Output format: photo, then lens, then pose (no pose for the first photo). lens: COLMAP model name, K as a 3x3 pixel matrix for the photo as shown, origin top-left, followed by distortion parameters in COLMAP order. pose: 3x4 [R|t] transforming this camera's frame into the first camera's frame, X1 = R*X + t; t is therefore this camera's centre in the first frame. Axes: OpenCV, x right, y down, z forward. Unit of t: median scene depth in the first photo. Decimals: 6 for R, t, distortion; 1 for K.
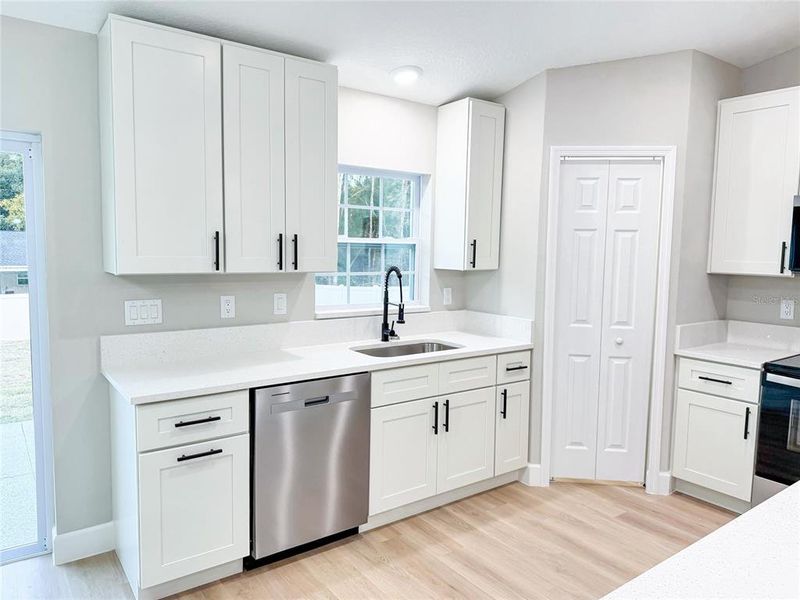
lens RADIAL K [[561.8, 0, 396.5], [0, 561.8, 294.6], [0, 0, 1]] dist [0.107385, -0.146308]
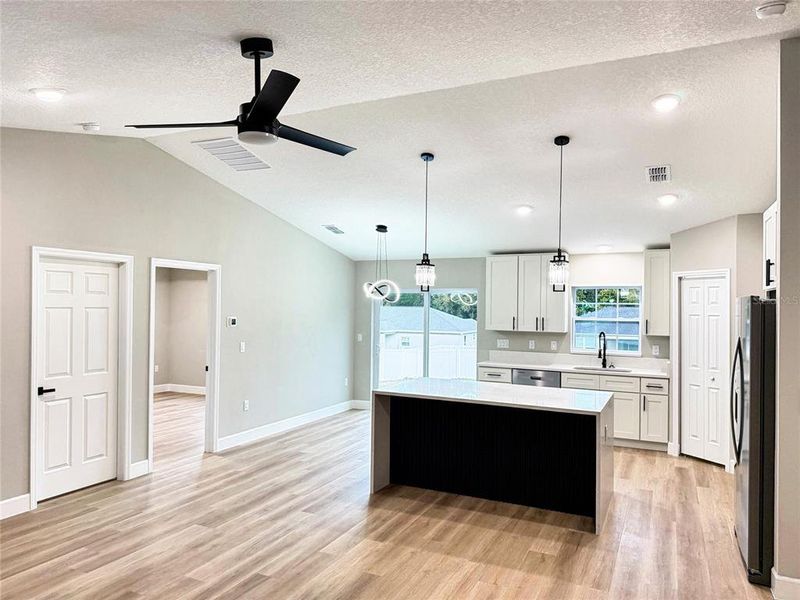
lens RADIAL K [[560.6, 0, 396.5], [0, 560.6, 302.2], [0, 0, 1]] dist [0.110064, -0.151629]
pose [[0.470551, -0.018793, -0.882173, 1.547744], [-0.080733, 0.994663, -0.064252, 0.040419], [0.878672, 0.101454, 0.466522, -0.719881]]
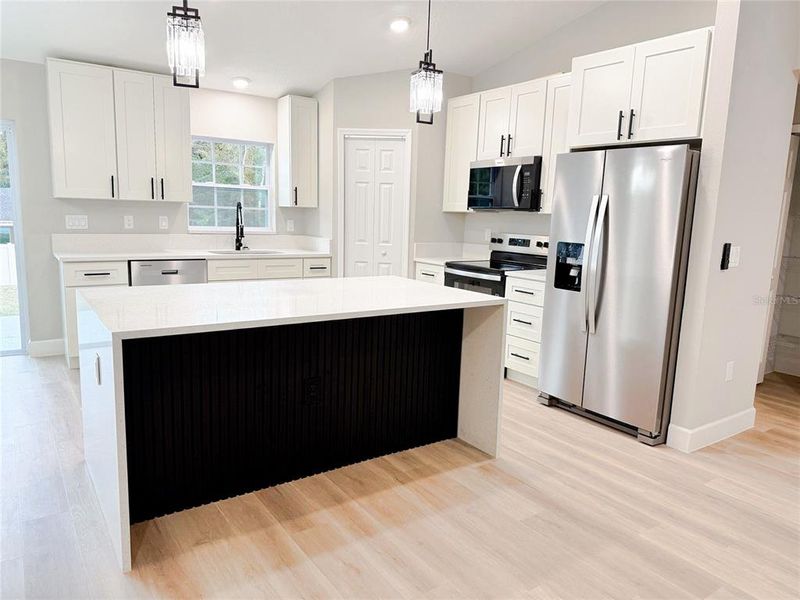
lens RADIAL K [[560.6, 0, 396.5], [0, 560.6, 302.2], [0, 0, 1]] dist [0.110064, -0.151629]
pose [[0.999563, 0.019833, -0.021921, 0.484760], [-0.018120, 0.996964, 0.075731, 0.103903], [0.023356, -0.075300, 0.996887, -0.624255]]
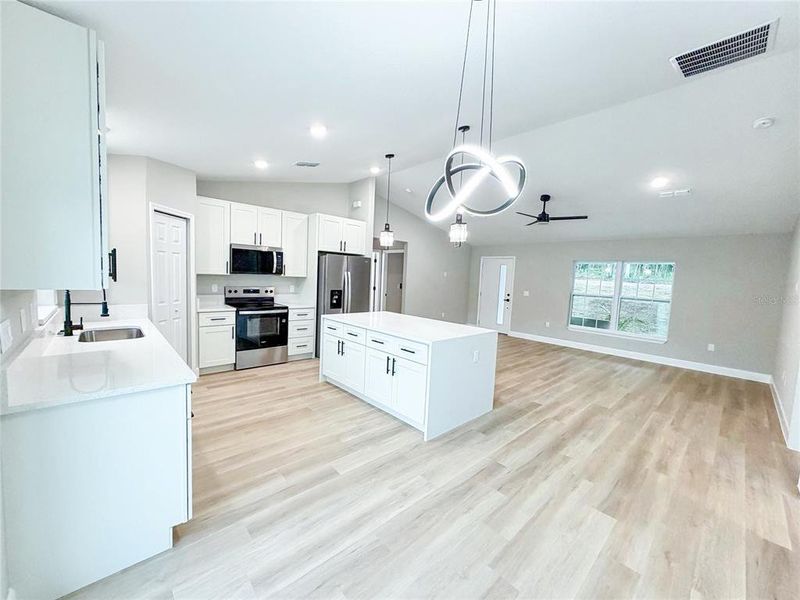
lens RADIAL K [[318.7, 0, 400.0], [0, 318.7, 300.0], [0, 0, 1]] dist [-0.000835, -0.000094]
pose [[-0.118664, -0.099255, 0.987961, -0.817393], [0.040982, 0.993654, 0.104750, -0.037294], [-0.992088, 0.052918, -0.113843, 0.387439]]
